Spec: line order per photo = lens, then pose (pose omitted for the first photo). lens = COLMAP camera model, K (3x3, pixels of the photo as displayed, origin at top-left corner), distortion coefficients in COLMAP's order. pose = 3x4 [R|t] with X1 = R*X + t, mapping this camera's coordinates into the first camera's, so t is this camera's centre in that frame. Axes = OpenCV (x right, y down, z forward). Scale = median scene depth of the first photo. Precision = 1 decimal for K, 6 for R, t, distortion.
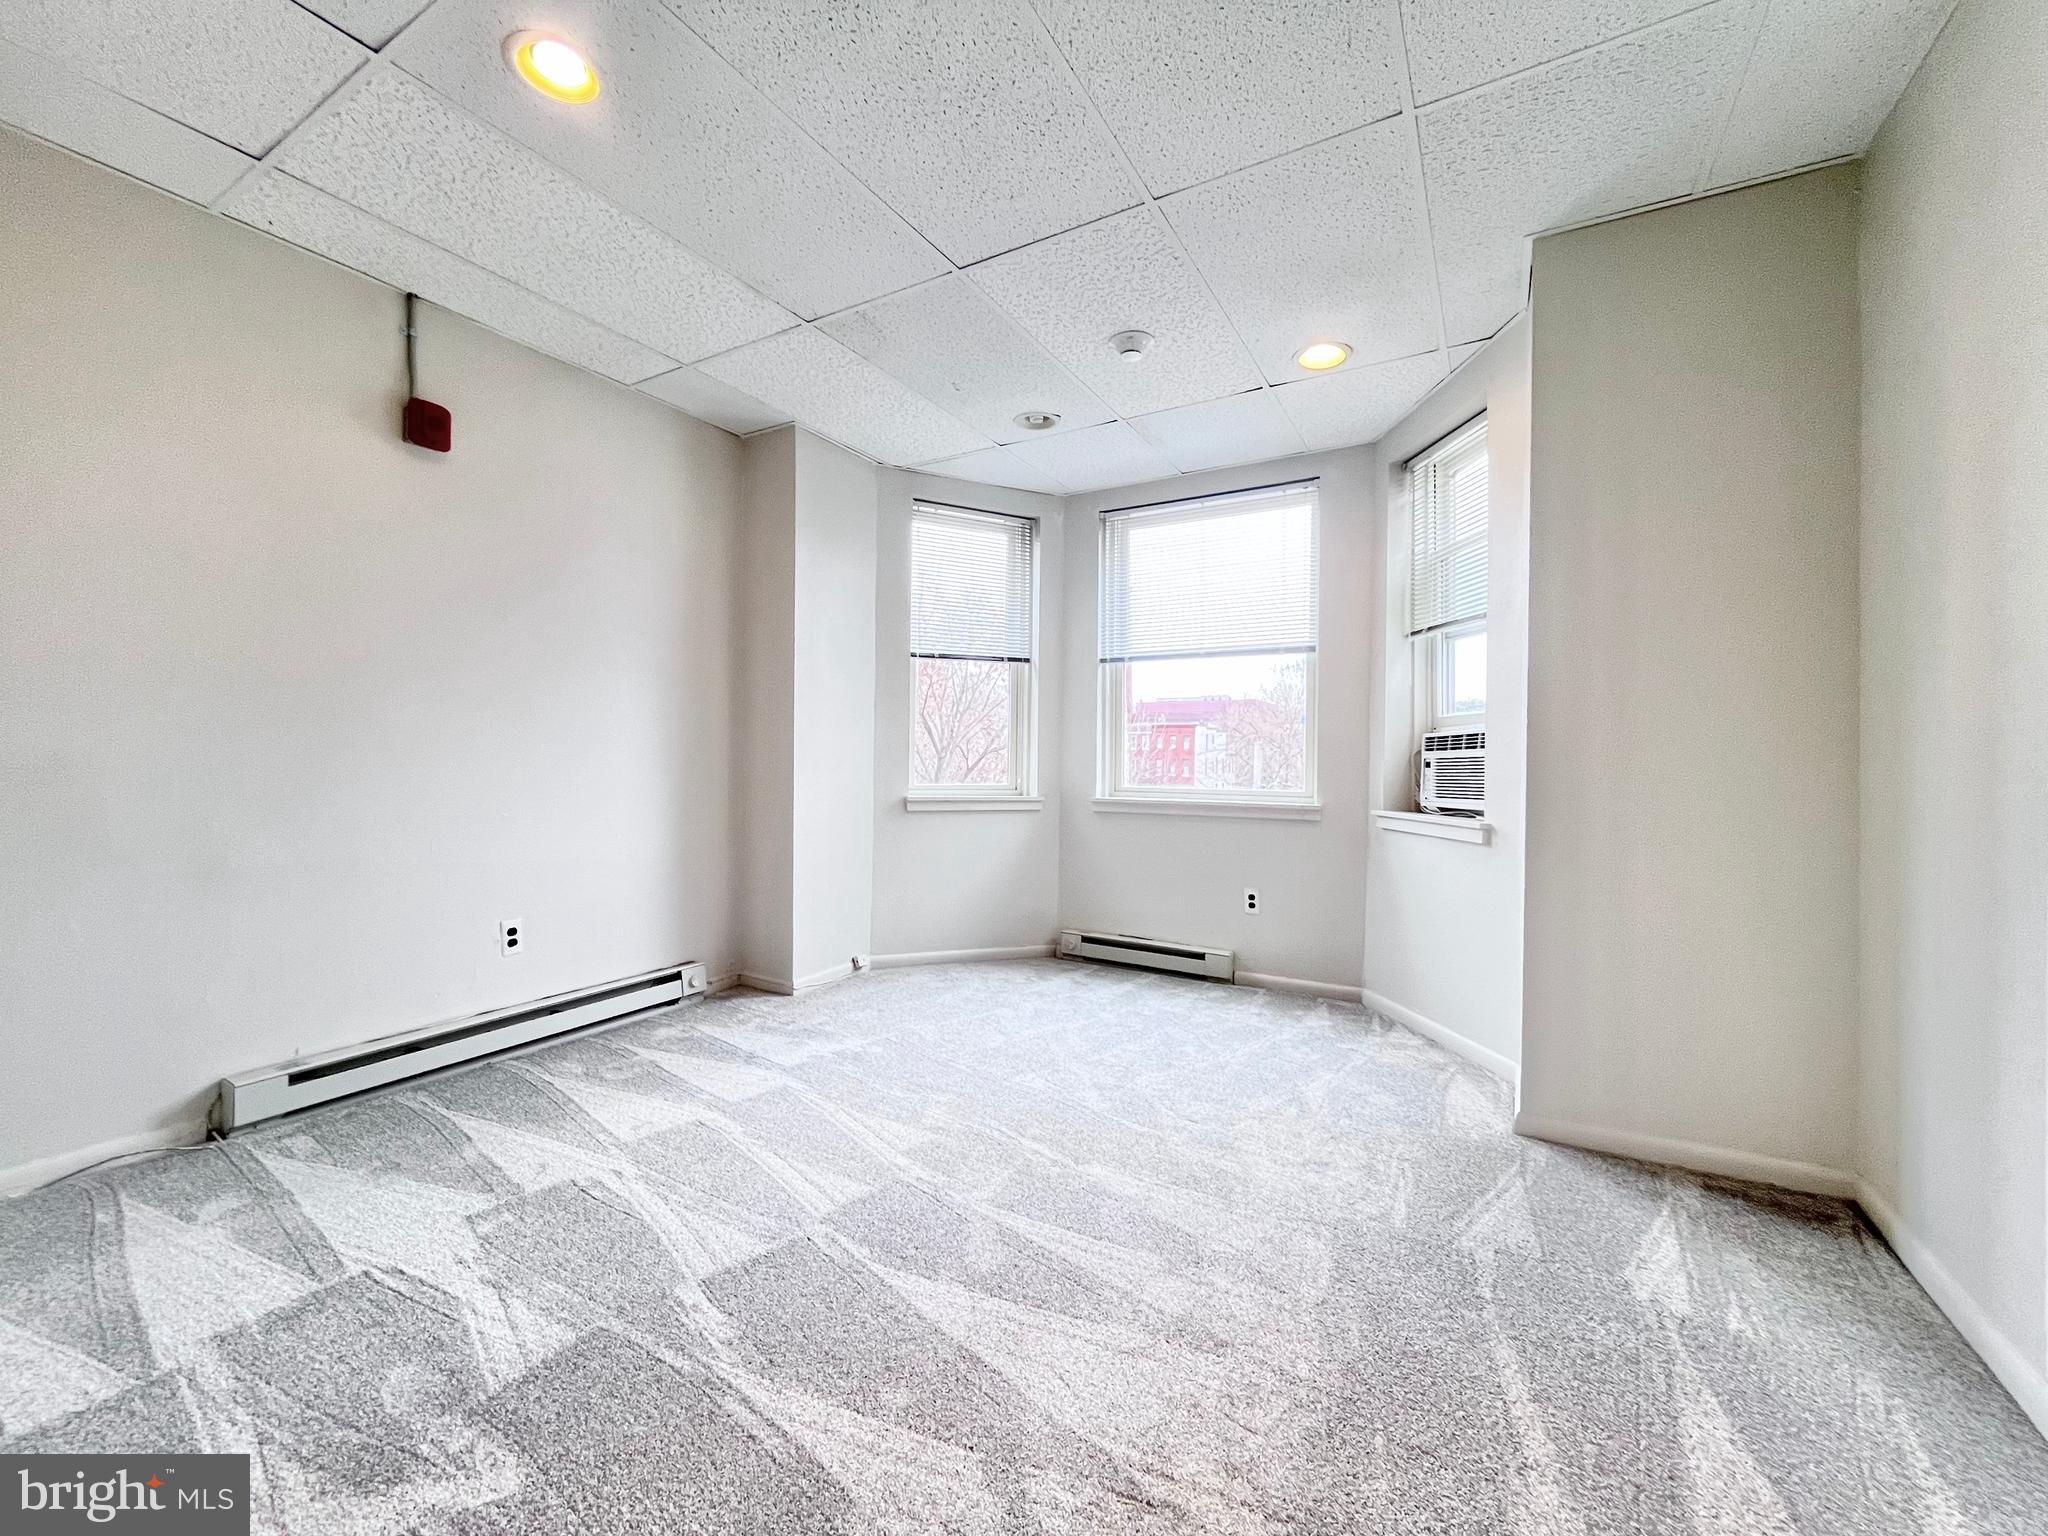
lens RADIAL K [[837.5, 0, 1015.5], [0, 837.5, 746.3], [0, 0, 1]] dist [-0.002965, -0.000147]
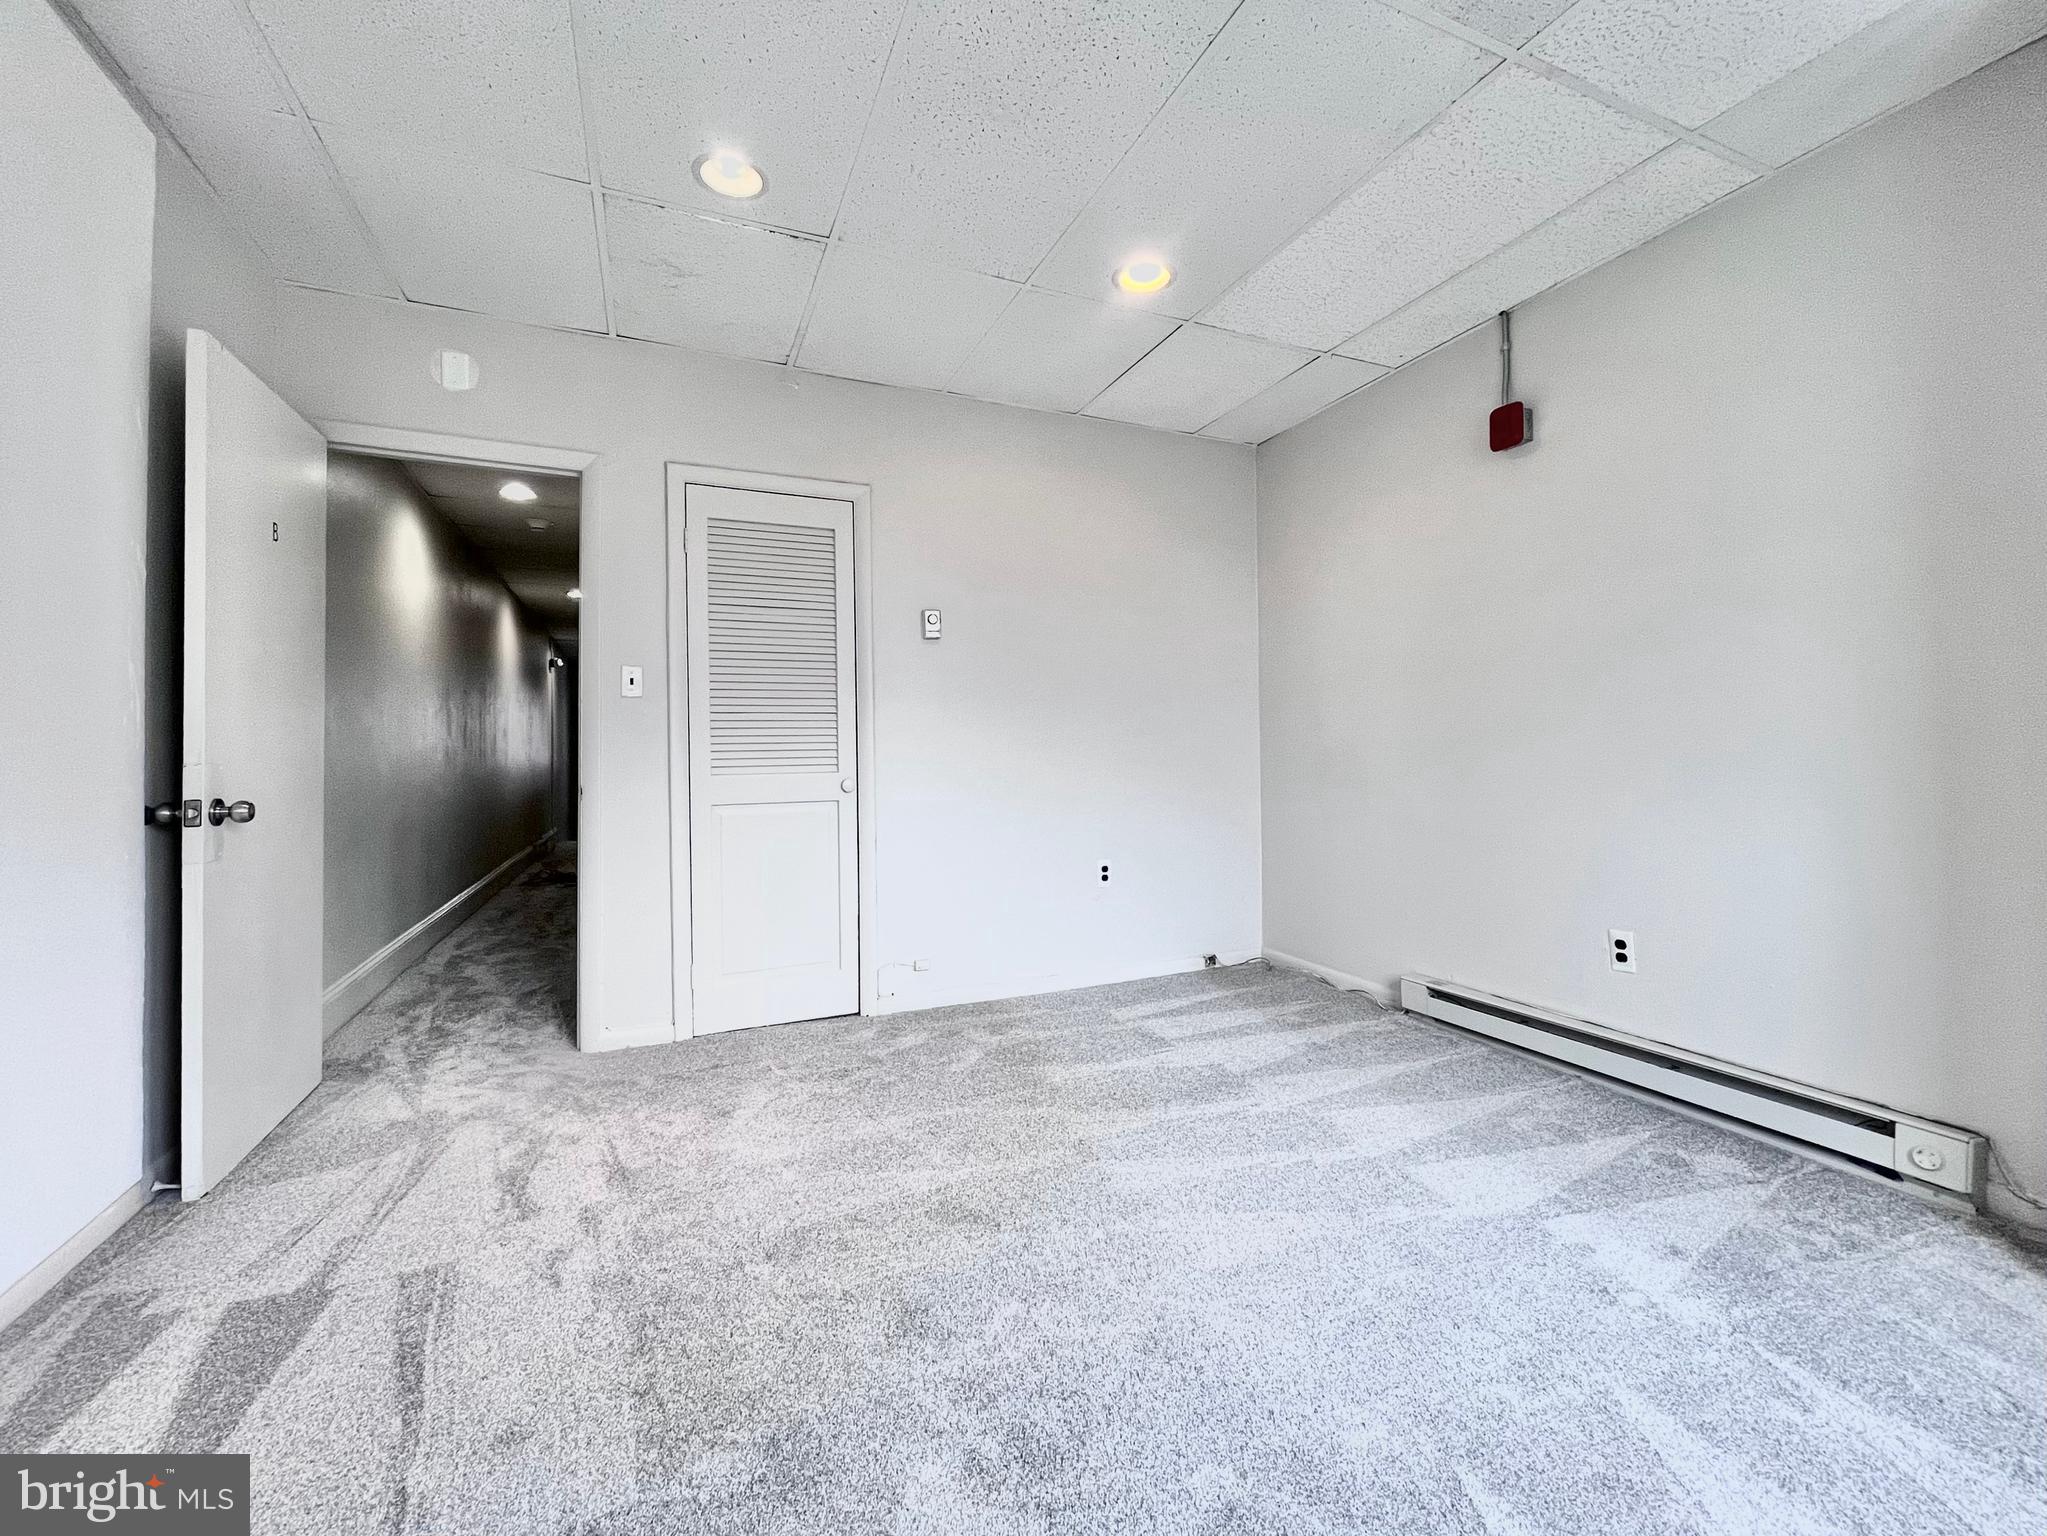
lens RADIAL K [[837.1, 0, 1015.0], [0, 837.1, 746.3], [0, 0, 1]] dist [-0.002965, -0.000147]
pose [[-0.589609, -0.002009, -0.807686, 0.511901], [0.017275, 0.999737, -0.015098, 0.020843], [0.807504, -0.022854, -0.589420, 1.121227]]
